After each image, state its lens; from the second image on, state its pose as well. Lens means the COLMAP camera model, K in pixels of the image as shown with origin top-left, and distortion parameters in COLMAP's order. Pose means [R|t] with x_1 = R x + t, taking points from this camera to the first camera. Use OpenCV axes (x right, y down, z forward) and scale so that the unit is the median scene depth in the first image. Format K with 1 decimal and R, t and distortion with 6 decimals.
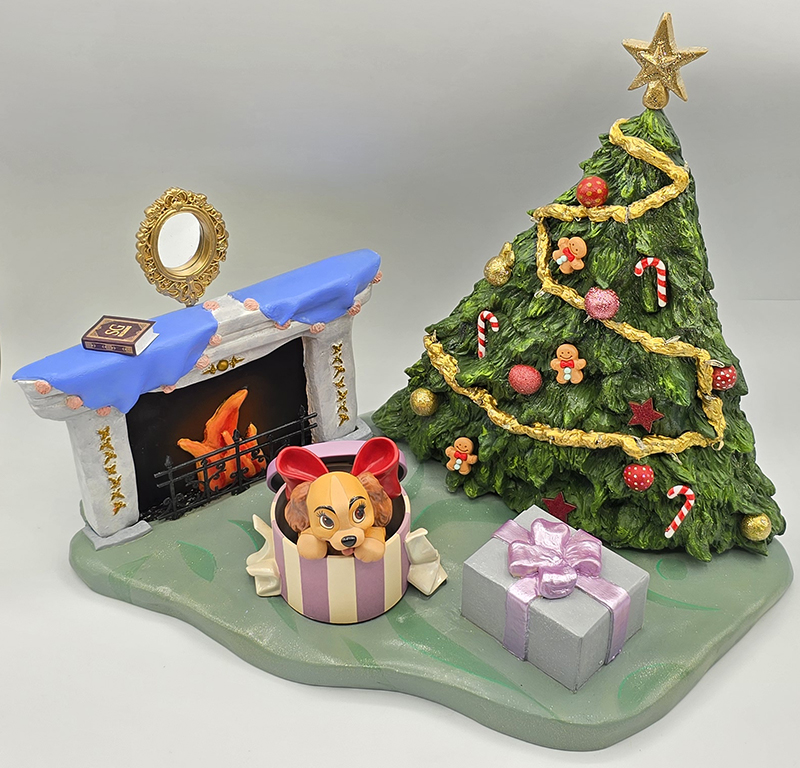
lens RADIAL K [[1374.0, 0, 425.8], [0, 1374.0, 333.9], [0, 0, 1]] dist [0.291151, -1.433859]
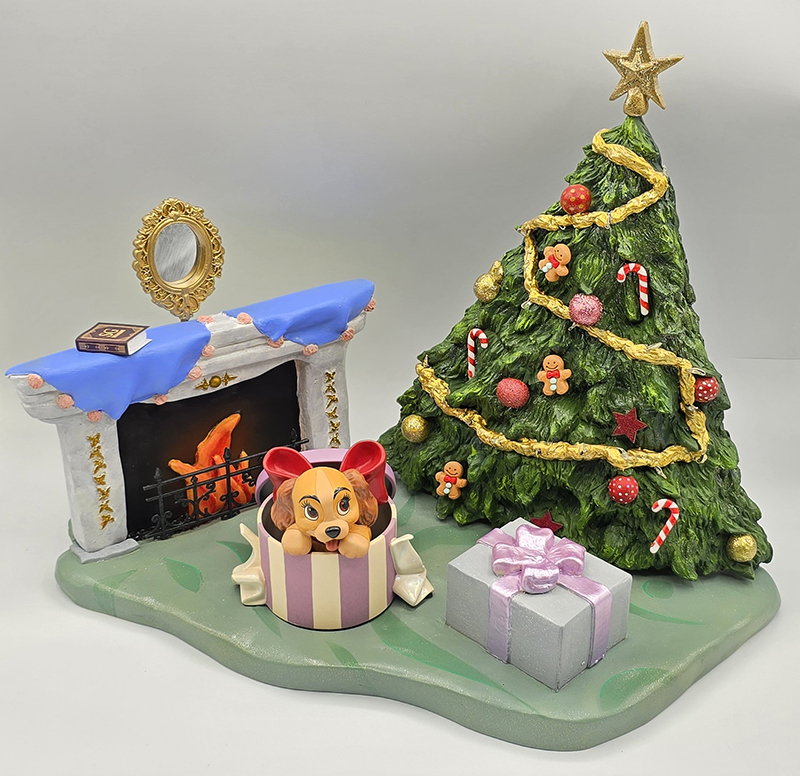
lens RADIAL K [[1398.4, 0, 460.0], [0, 1398.4, 389.3], [0, 0, 1]] dist [0.274518, -1.322485]
pose [[0.999904, 0.013078, 0.004598, 0.028352], [-0.012431, 0.992665, -0.120254, 0.153912], [-0.006137, 0.120185, 0.992732, -0.025239]]
